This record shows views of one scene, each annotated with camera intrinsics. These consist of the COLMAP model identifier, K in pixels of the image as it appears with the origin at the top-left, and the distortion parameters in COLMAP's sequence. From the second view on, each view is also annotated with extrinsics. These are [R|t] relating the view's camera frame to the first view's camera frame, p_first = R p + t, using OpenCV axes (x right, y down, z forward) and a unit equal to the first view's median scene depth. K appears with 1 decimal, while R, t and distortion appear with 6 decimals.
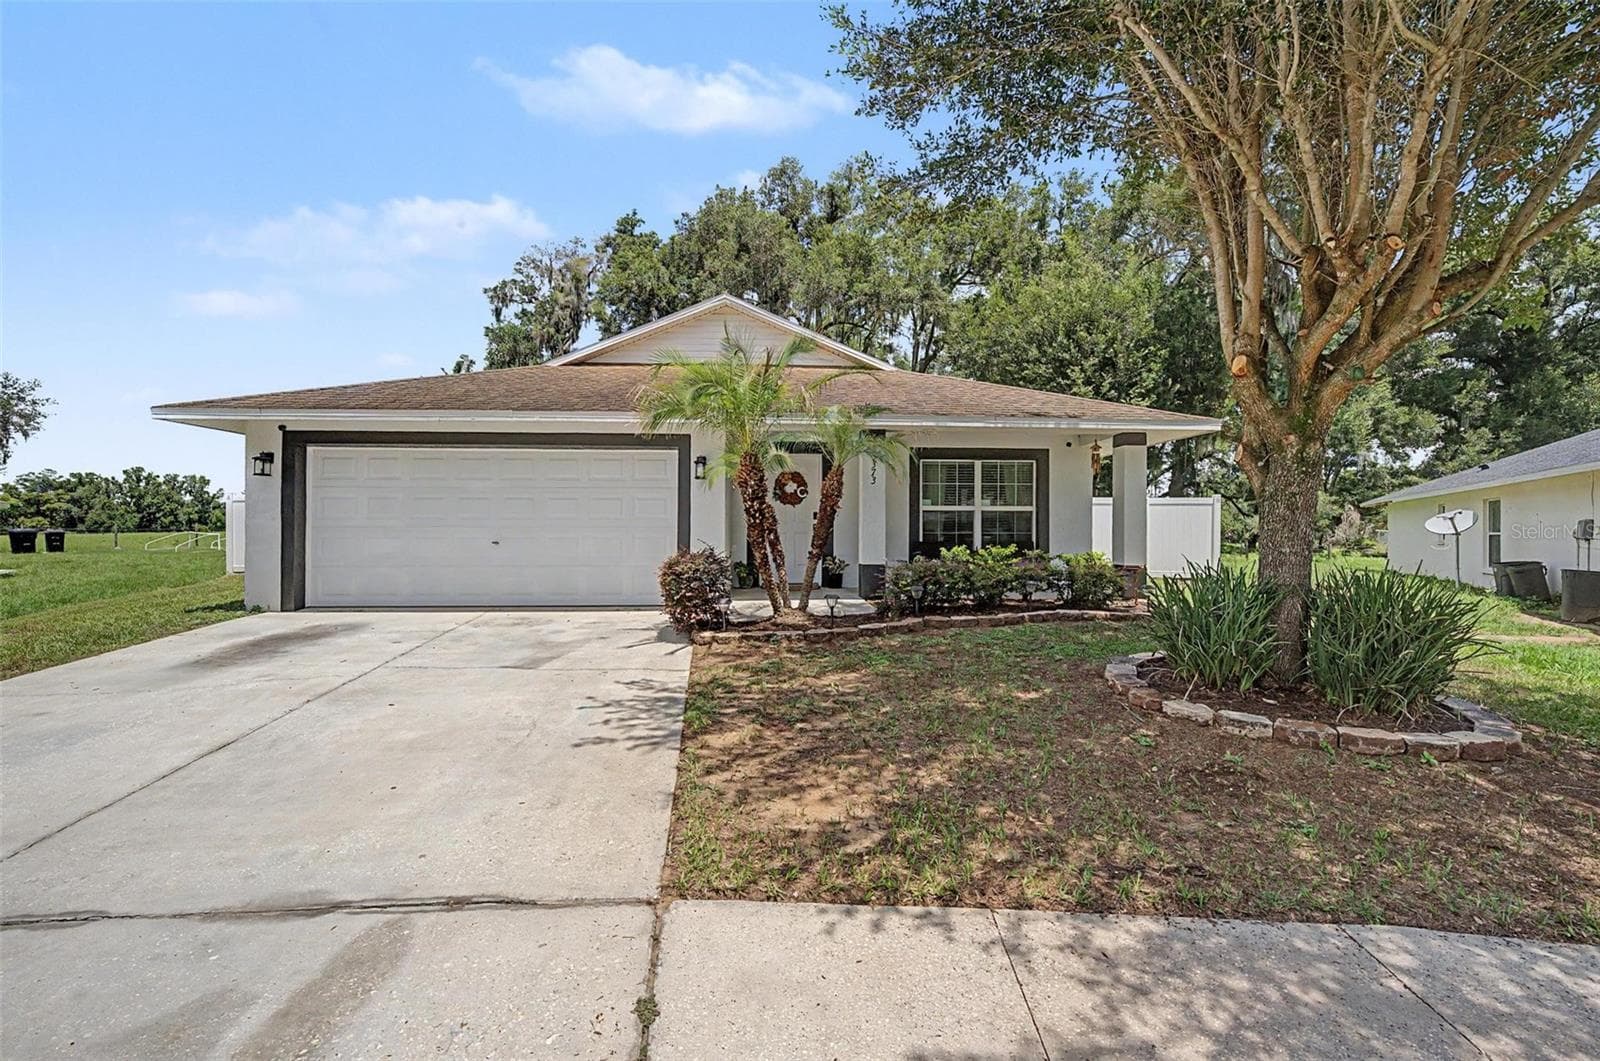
lens RADIAL K [[669.5, 0, 783.6], [0, 669.5, 530.3], [0, 0, 1]] dist [-0.000505, -0.000068]
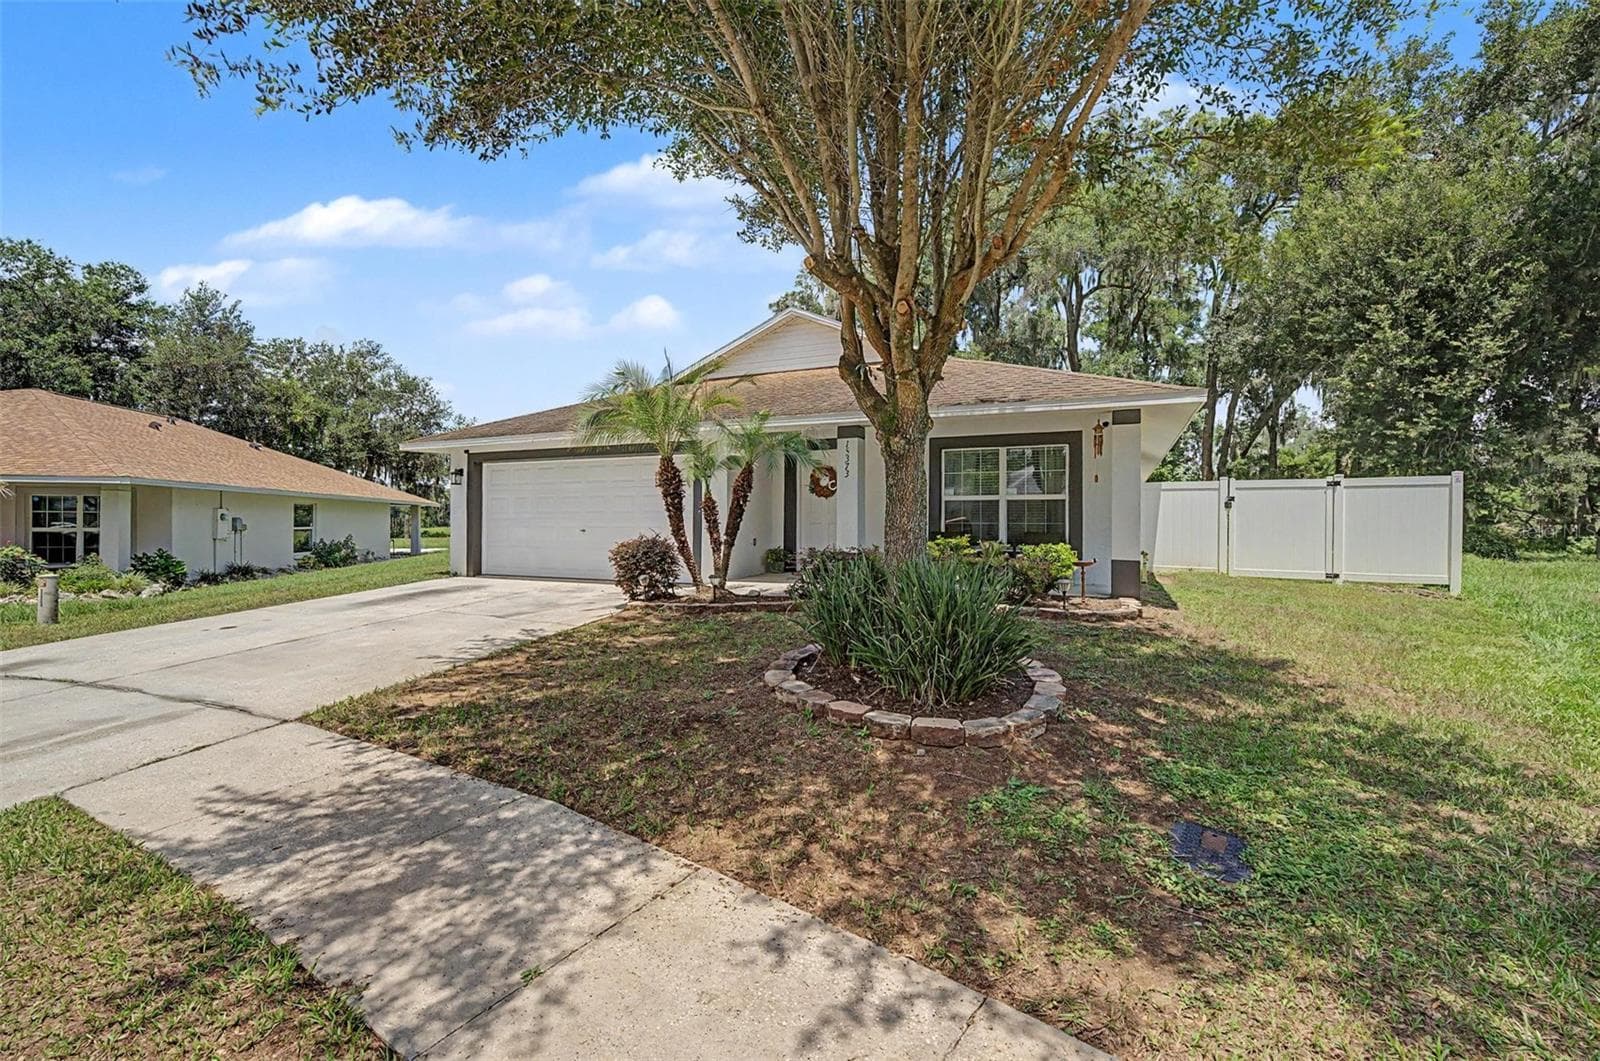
lens RADIAL K [[681.6, 0, 777.9], [0, 681.6, 517.4], [0, 0, 1]] dist [-0.000308, 0.000591]
pose [[0.886687, -0.003736, -0.462356, 0.452998], [0.001732, 0.999987, -0.004757, -0.000119], [0.462368, 0.003417, 0.886682, -0.012258]]
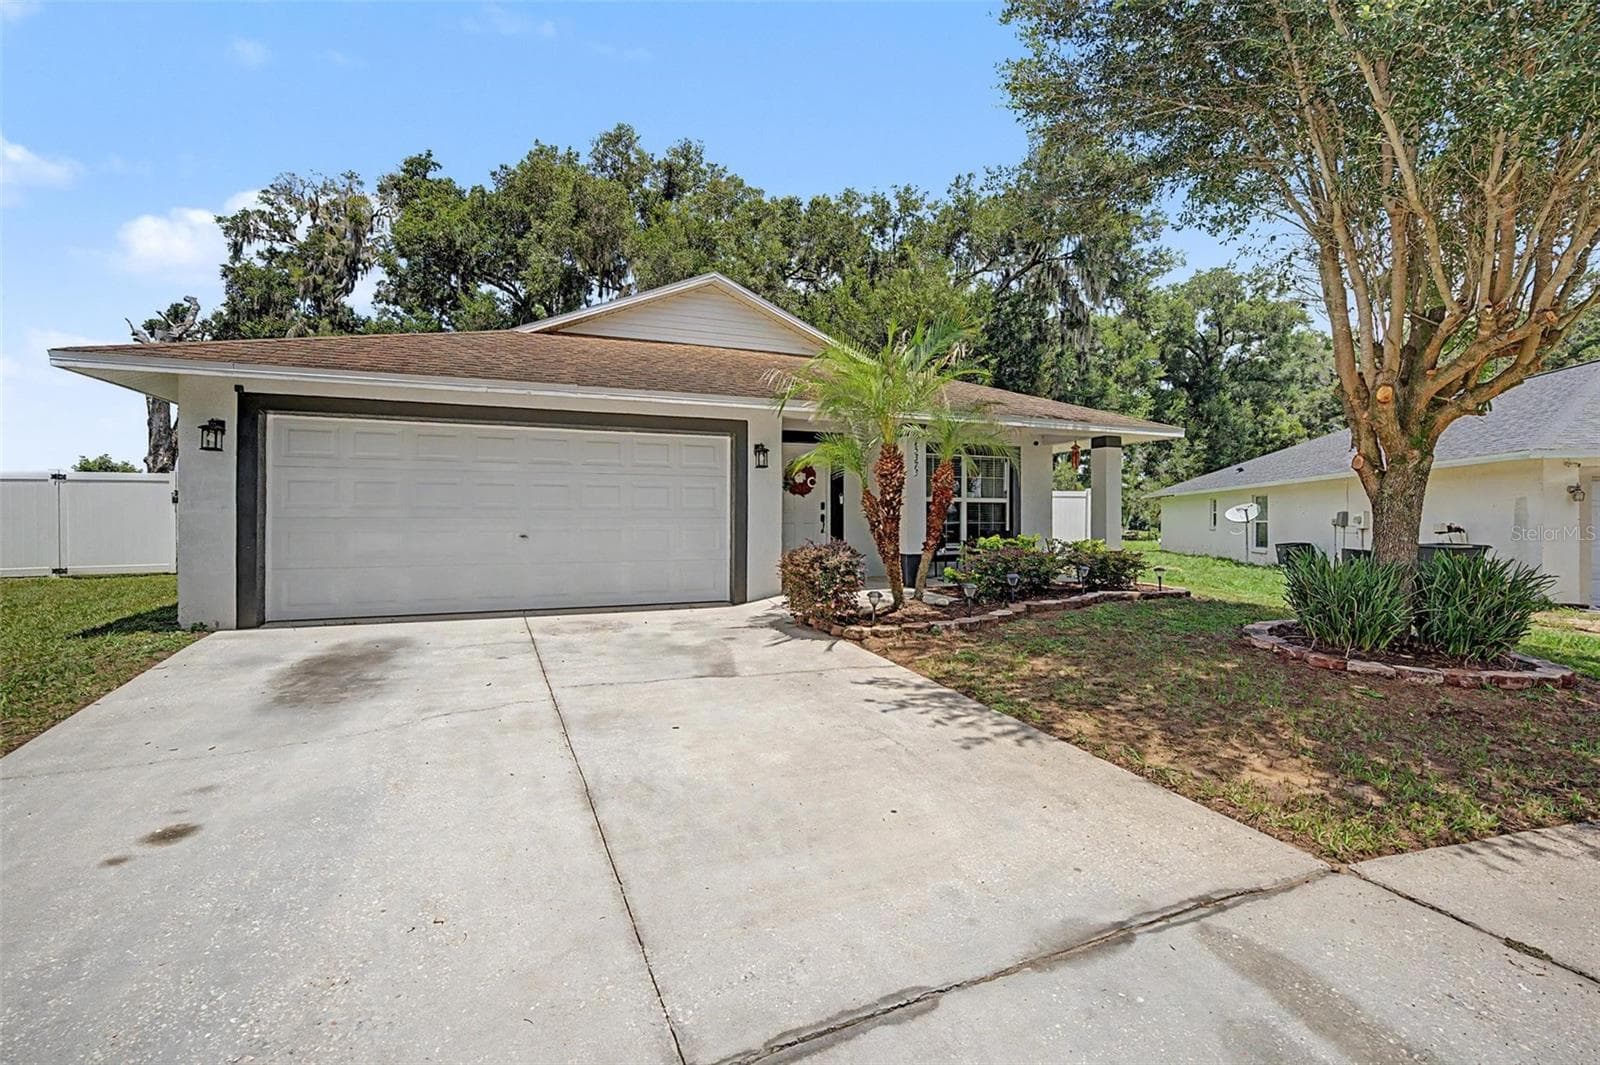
lens RADIAL K [[681.6, 0, 777.9], [0, 681.6, 519.4], [0, 0, 1]] dist [-0.000308, 0.000591]
pose [[0.947928, -0.001442, 0.318481, -0.339807], [0.000443, 0.999995, 0.003210, -0.005343], [-0.318484, -0.002902, 0.947924, 0.056755]]
